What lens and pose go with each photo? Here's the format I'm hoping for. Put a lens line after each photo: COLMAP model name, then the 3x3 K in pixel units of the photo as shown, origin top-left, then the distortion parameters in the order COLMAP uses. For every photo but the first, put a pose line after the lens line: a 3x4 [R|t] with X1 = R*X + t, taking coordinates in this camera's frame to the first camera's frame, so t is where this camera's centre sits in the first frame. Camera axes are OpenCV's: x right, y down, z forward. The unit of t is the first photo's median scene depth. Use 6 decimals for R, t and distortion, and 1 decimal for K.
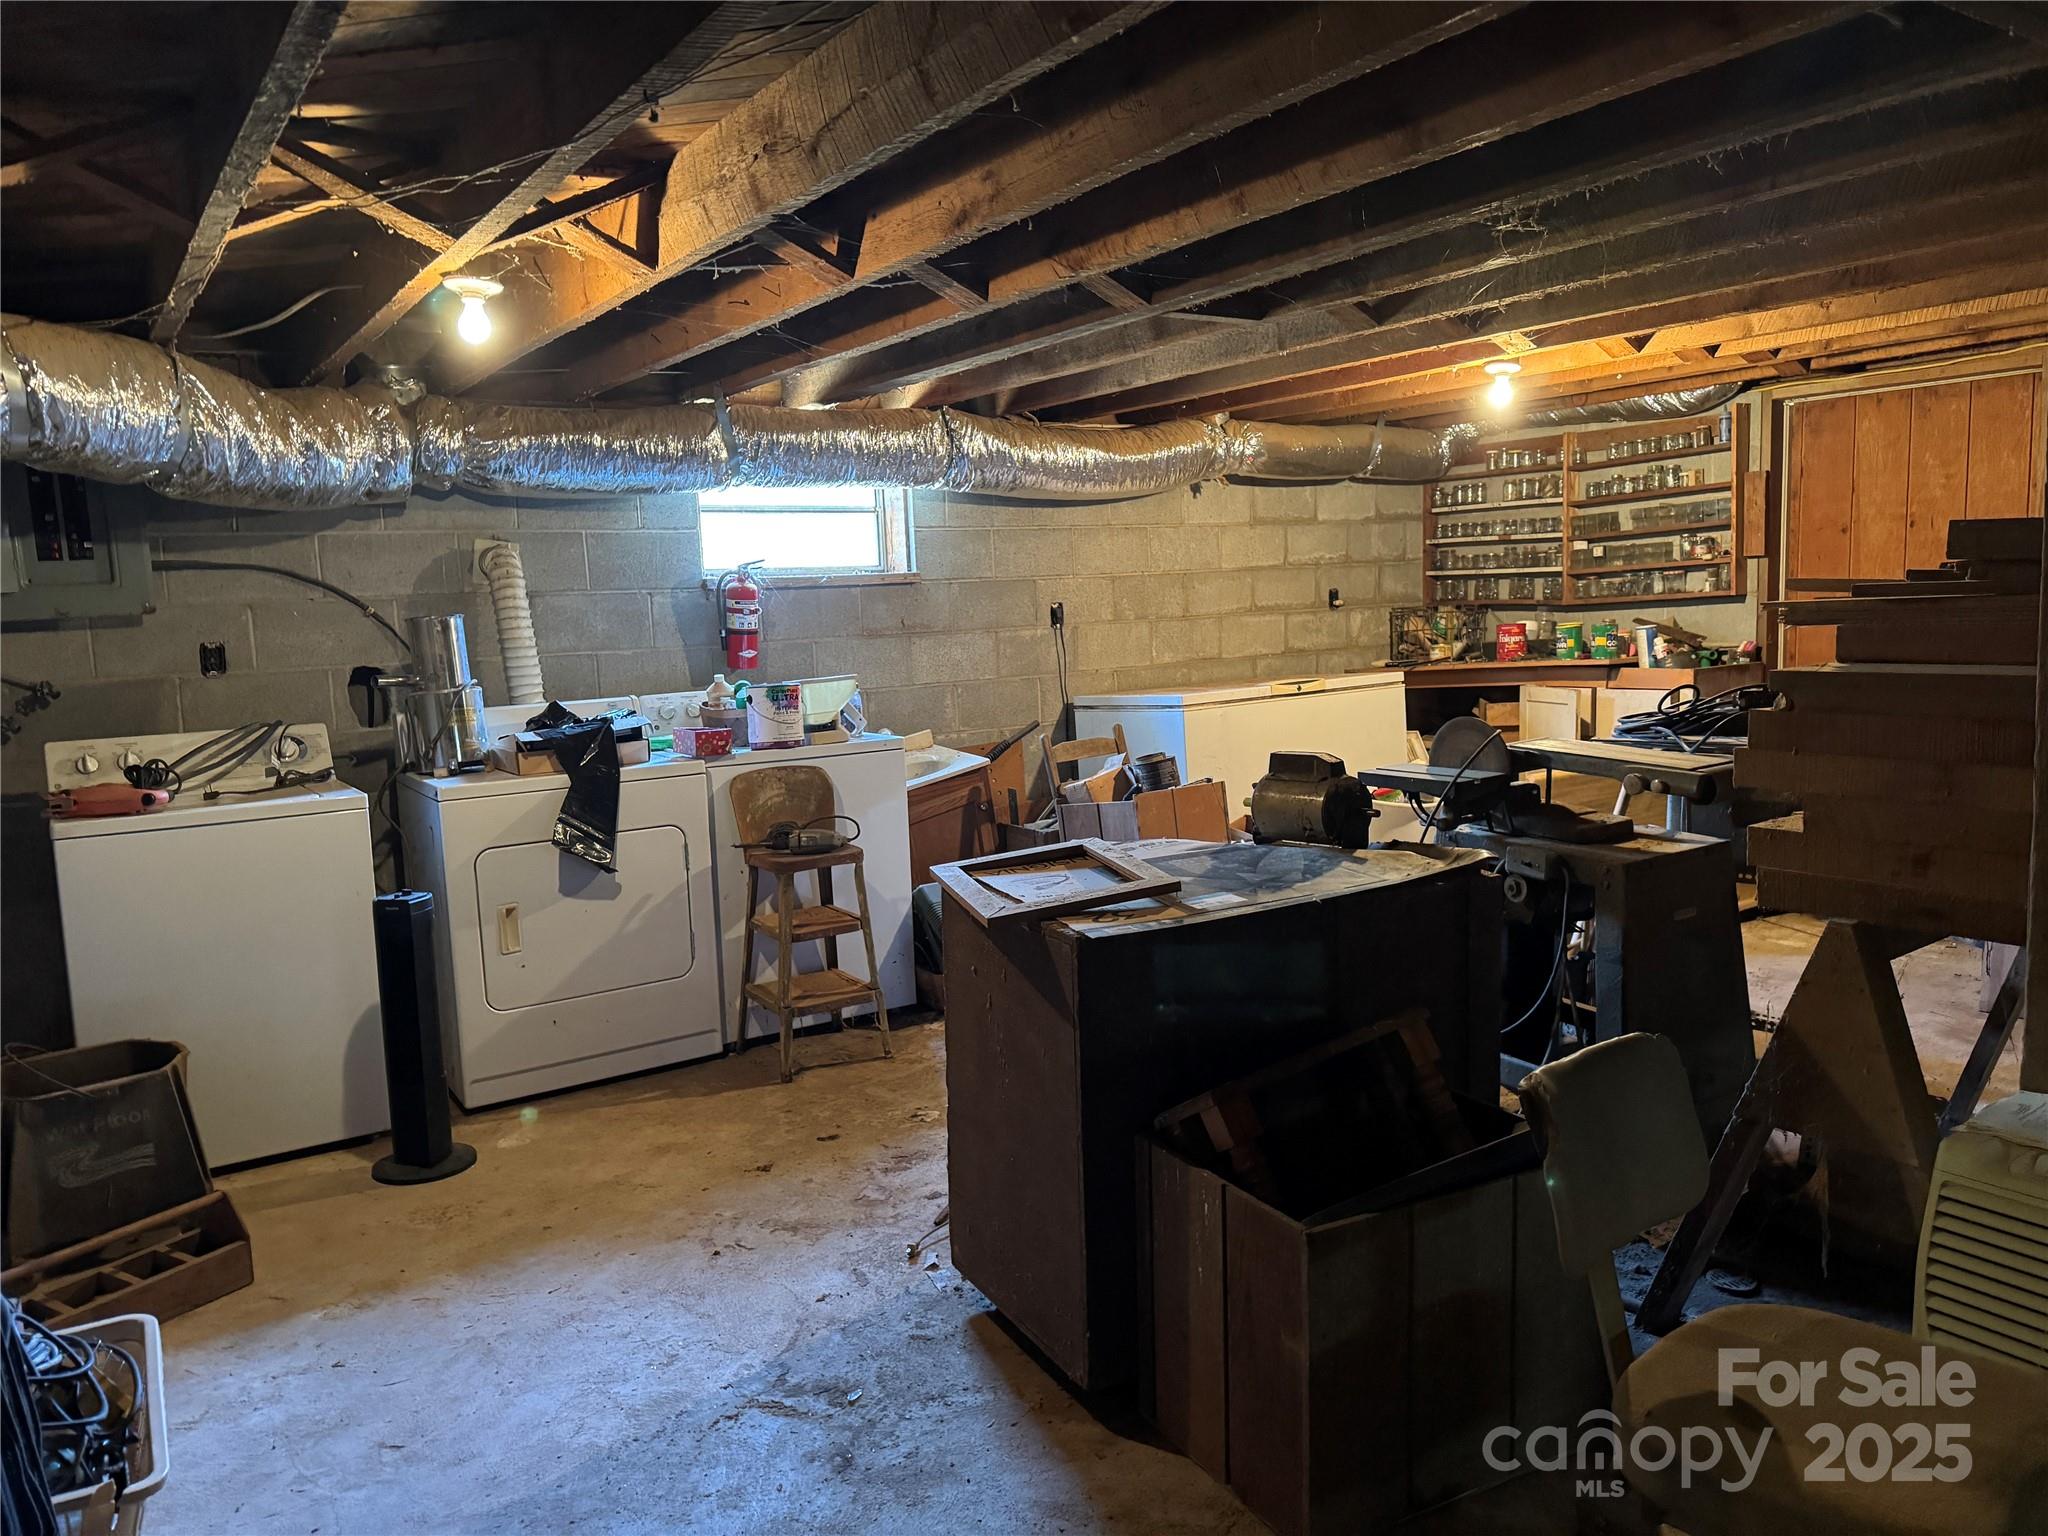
lens RADIAL K [[1433.4, 0, 1024.0], [0, 1433.4, 768.0], [0, 0, 1]] dist [0.003036, -0.000267]
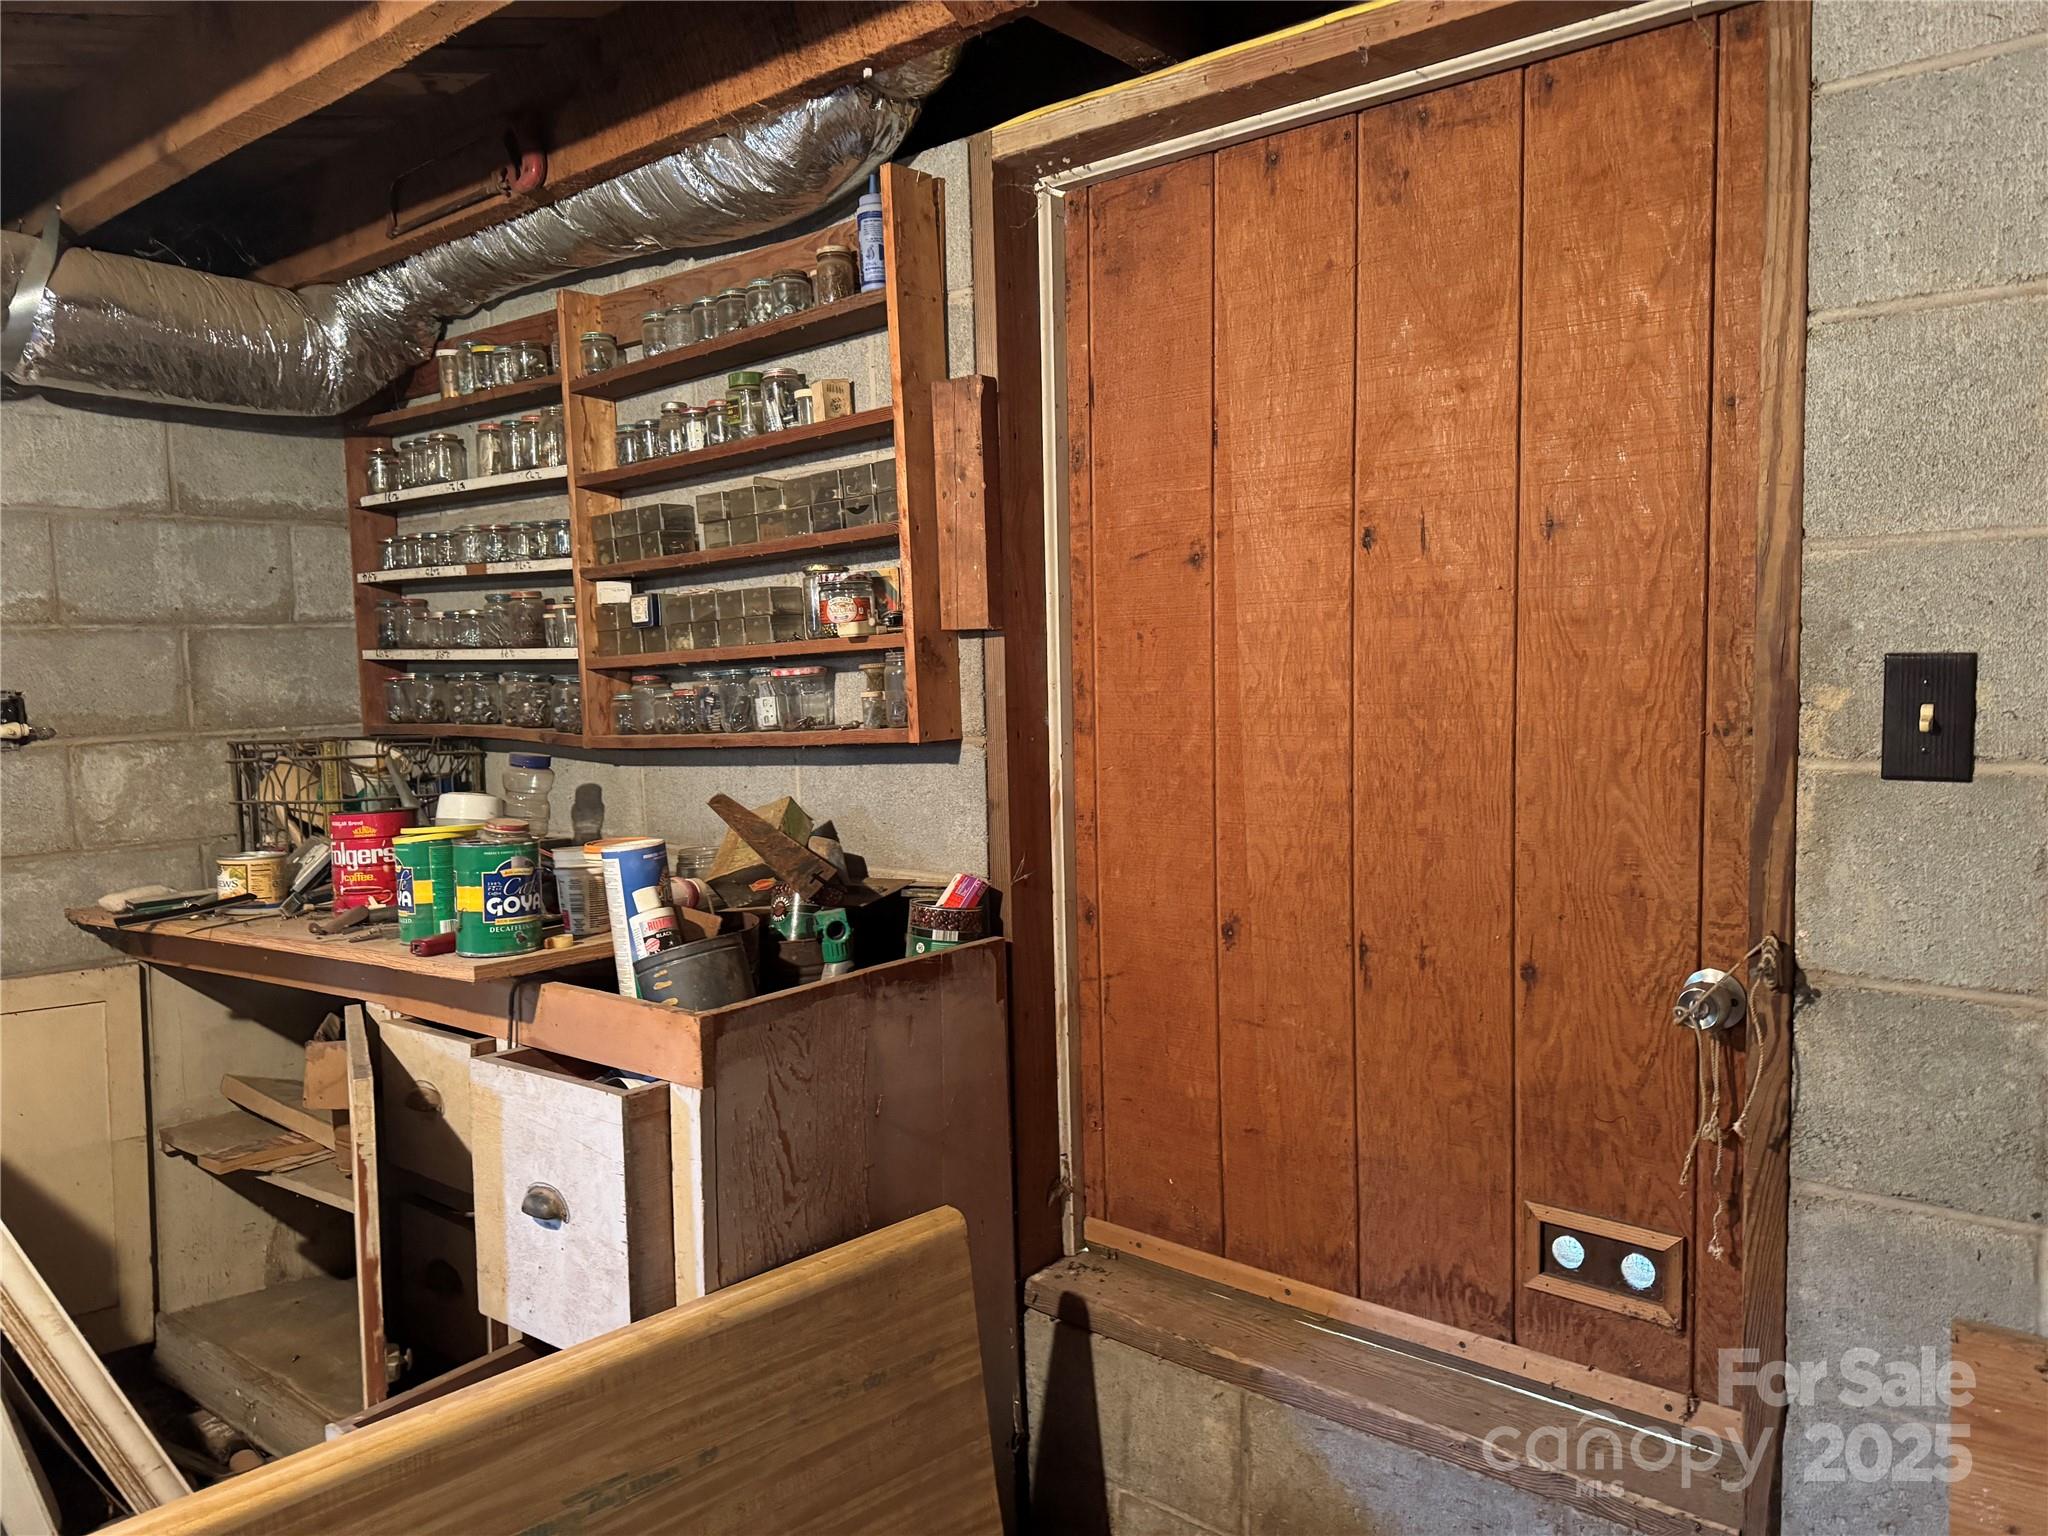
lens RADIAL K [[1446.3, 0, 1024.0], [0, 1446.3, 768.0], [0, 0, 1]] dist [0.110796, 0.001088]
pose [[0.962003, -0.005637, 0.272982, 0.407802], [0.018637, 0.998811, -0.045055, -0.094487], [-0.272403, 0.048431, 0.960964, 0.635108]]
